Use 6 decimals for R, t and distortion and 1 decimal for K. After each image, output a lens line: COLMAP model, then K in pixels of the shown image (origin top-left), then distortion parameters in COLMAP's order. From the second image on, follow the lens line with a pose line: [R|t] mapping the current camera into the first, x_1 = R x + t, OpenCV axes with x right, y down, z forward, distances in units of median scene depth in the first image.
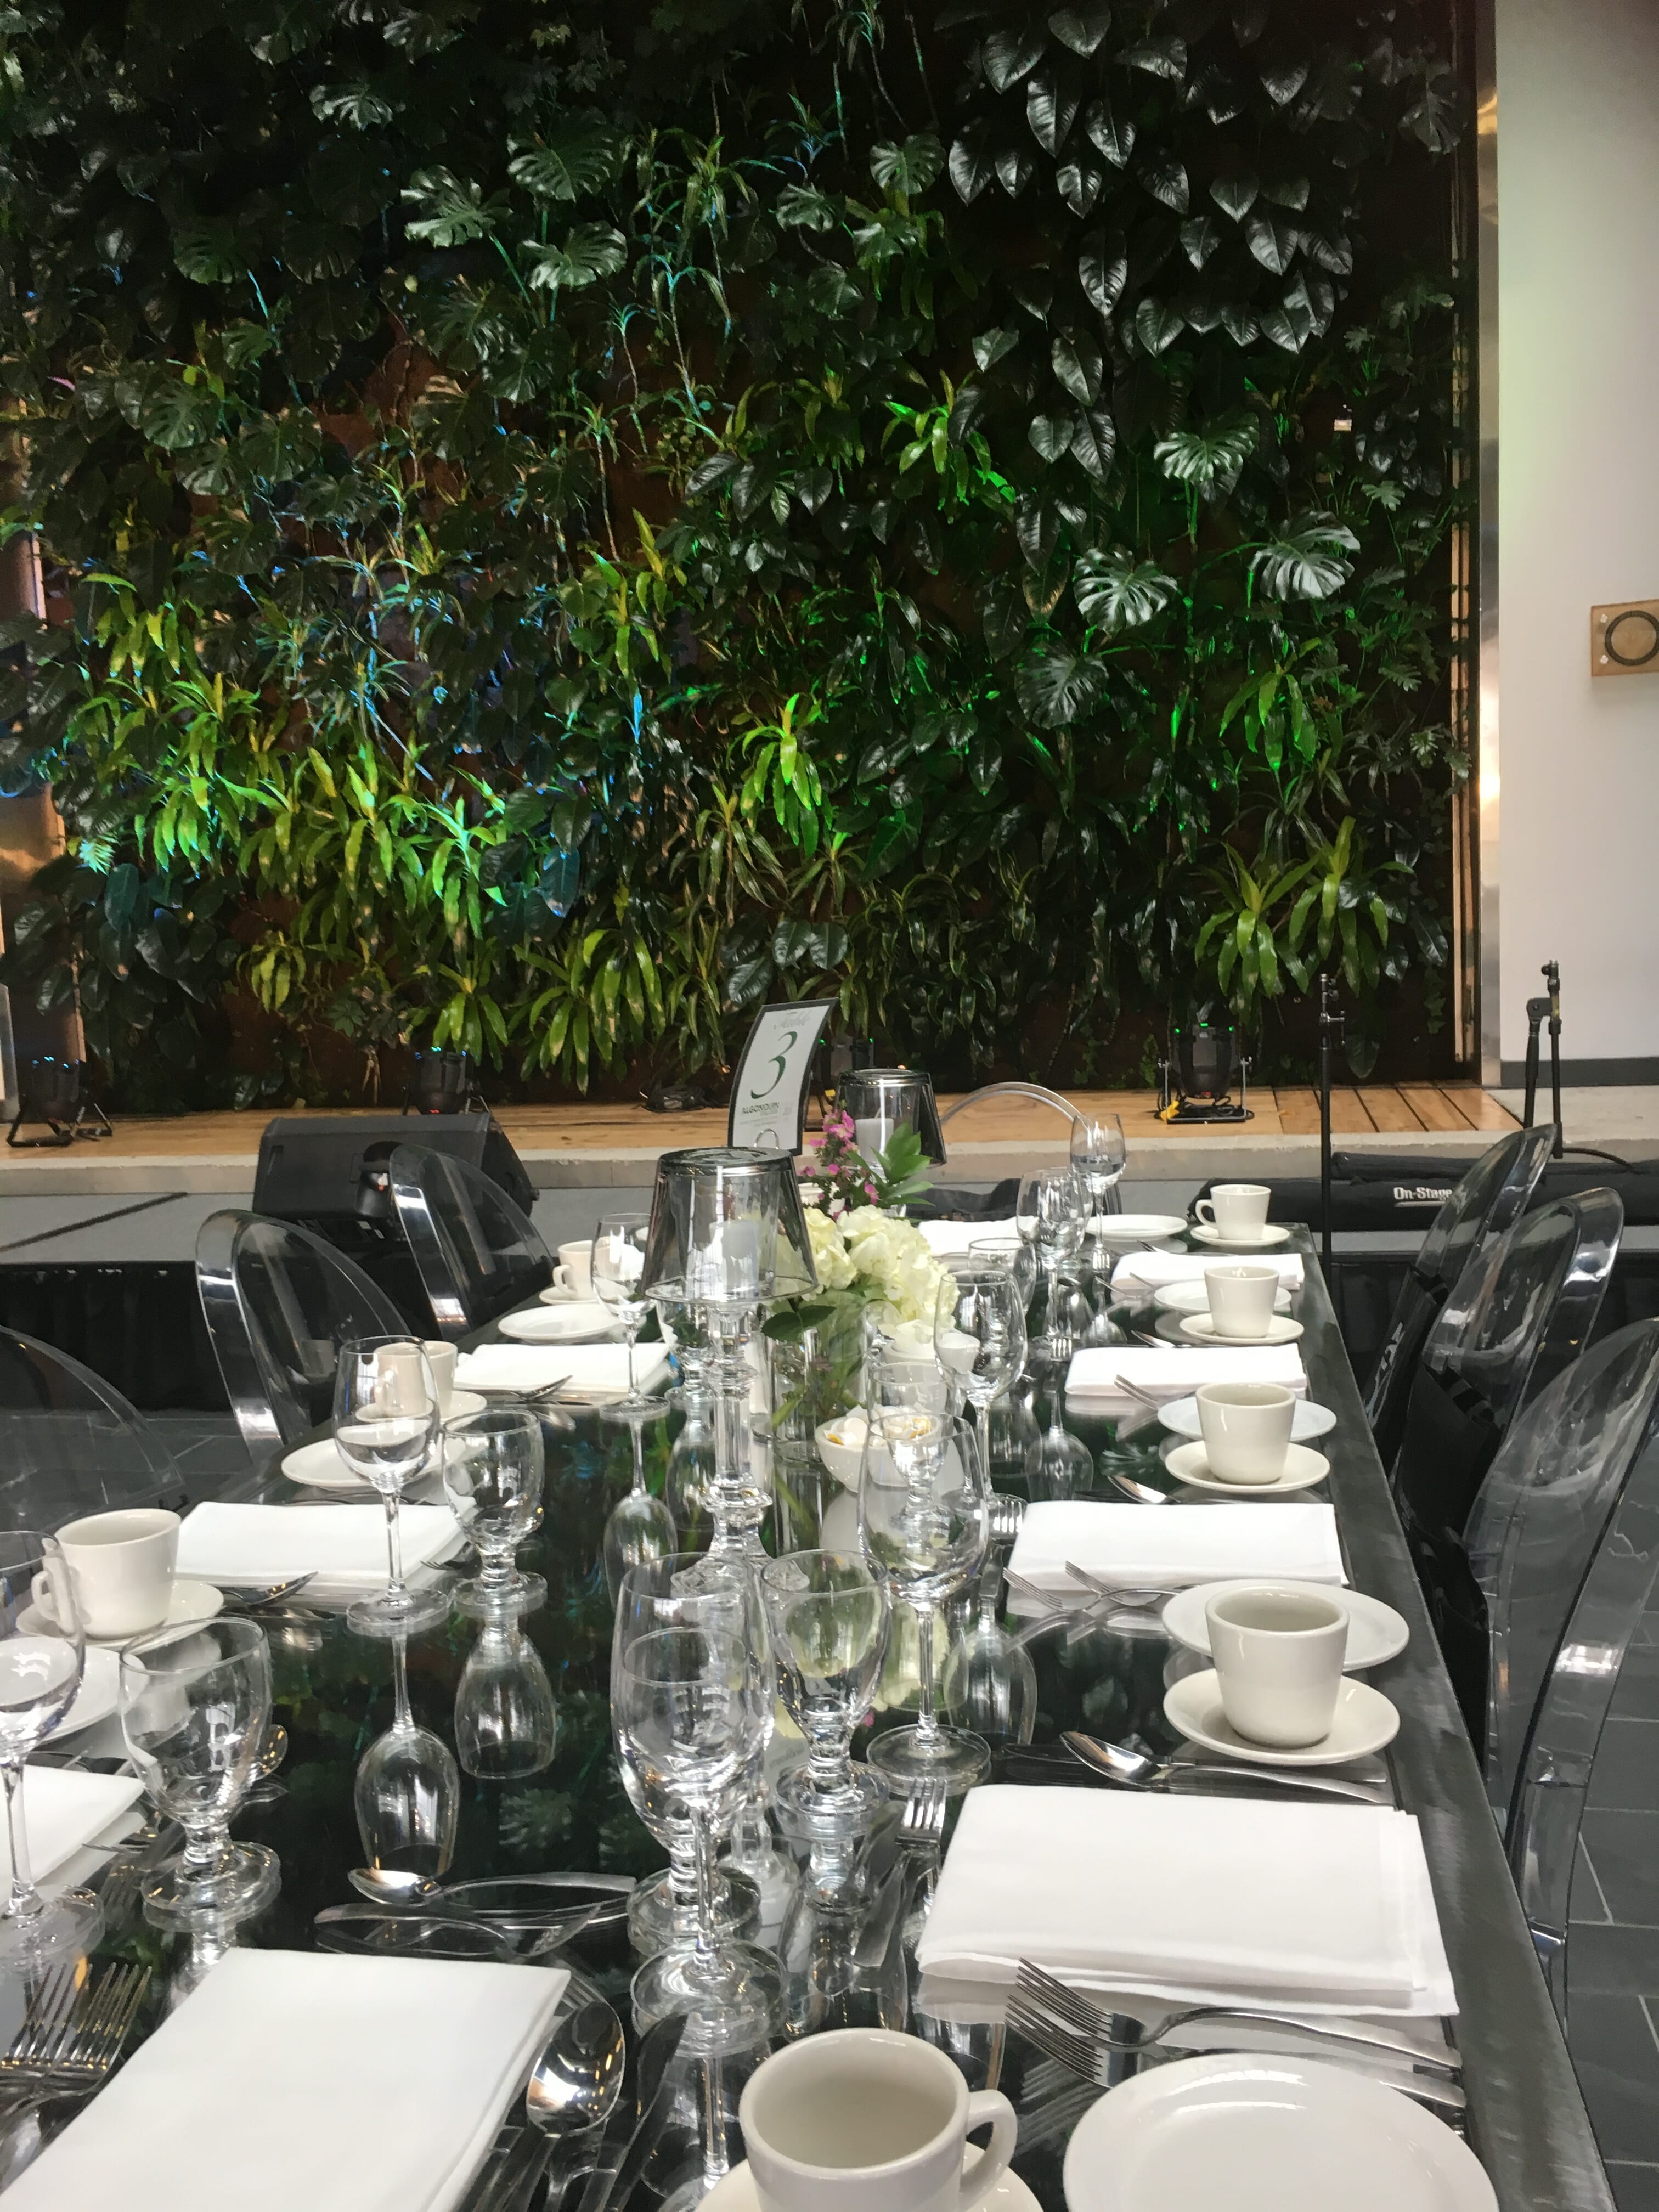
lens RADIAL K [[1854.3, 0, 829.5], [0, 1854.3, 1106.0], [0, 0, 1]] dist [0.076223, -0.108585]
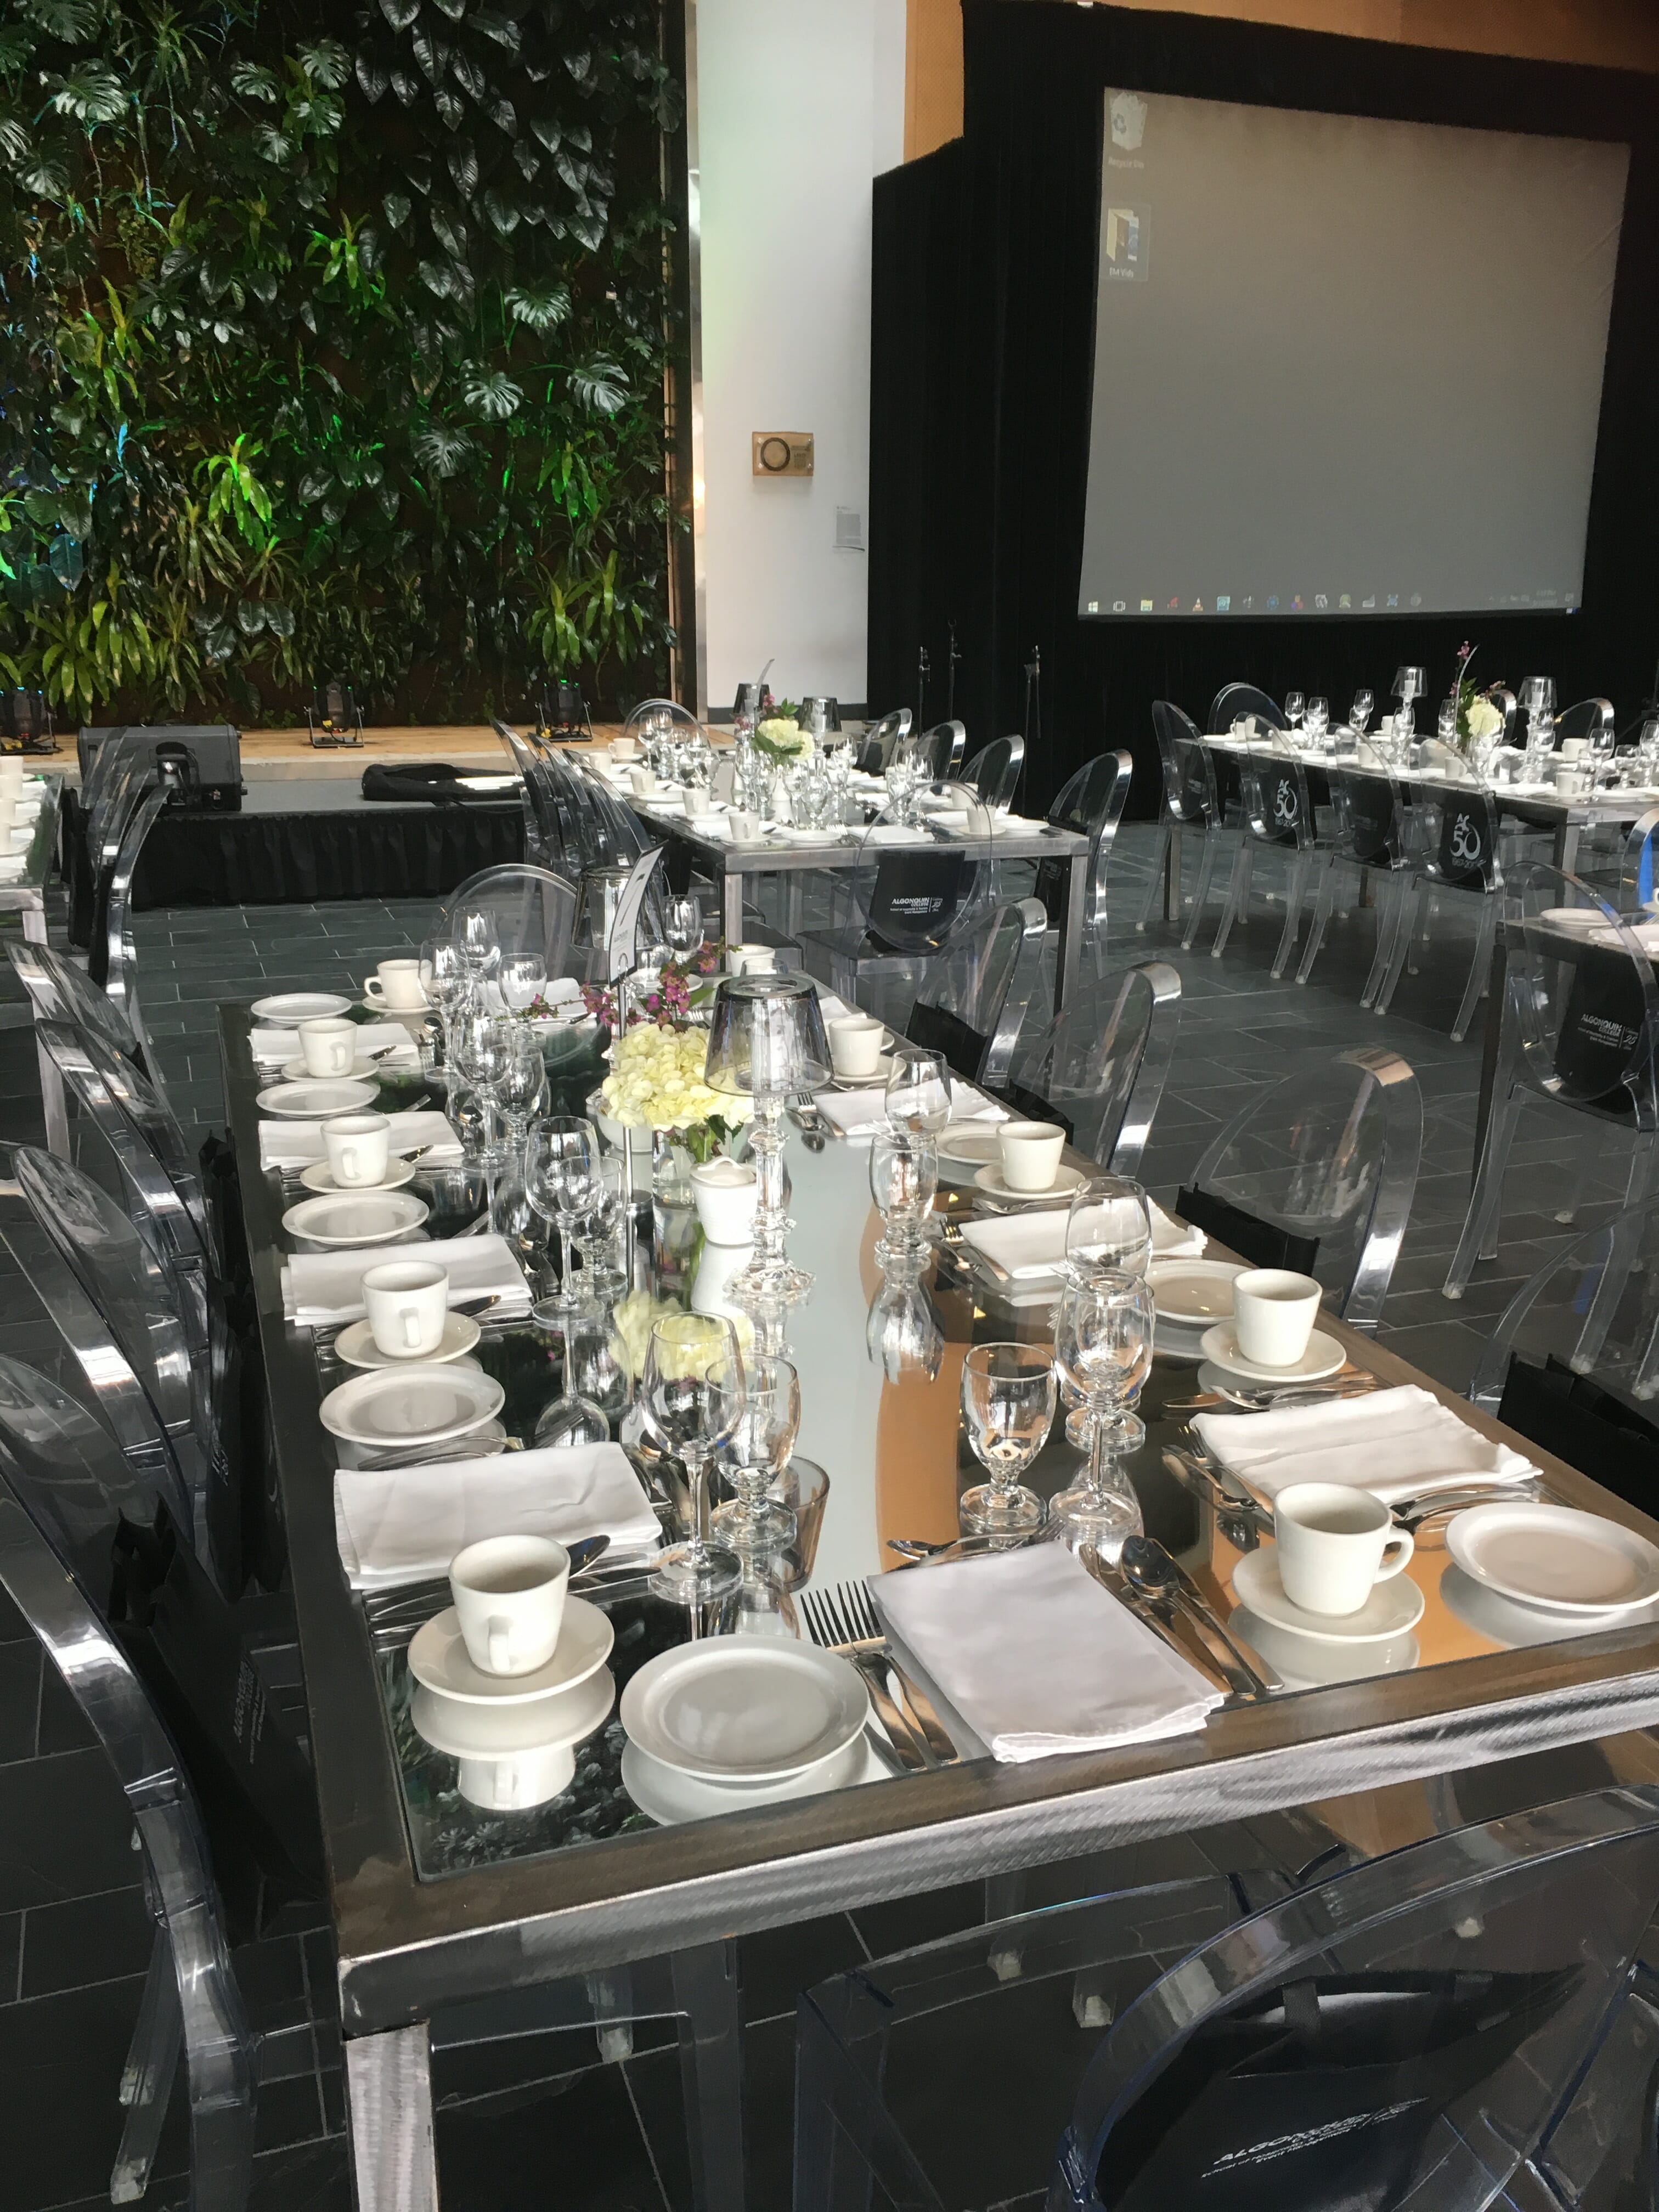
lens RADIAL K [[1854.3, 0, 829.5], [0, 1854.3, 1106.0], [0, 0, 1]] dist [0.076223, -0.108585]
pose [[0.851705, -0.100025, 0.514387, -0.435214], [0.012728, 0.985273, 0.170516, 0.043661], [-0.523867, -0.138682, 0.840435, -0.505531]]
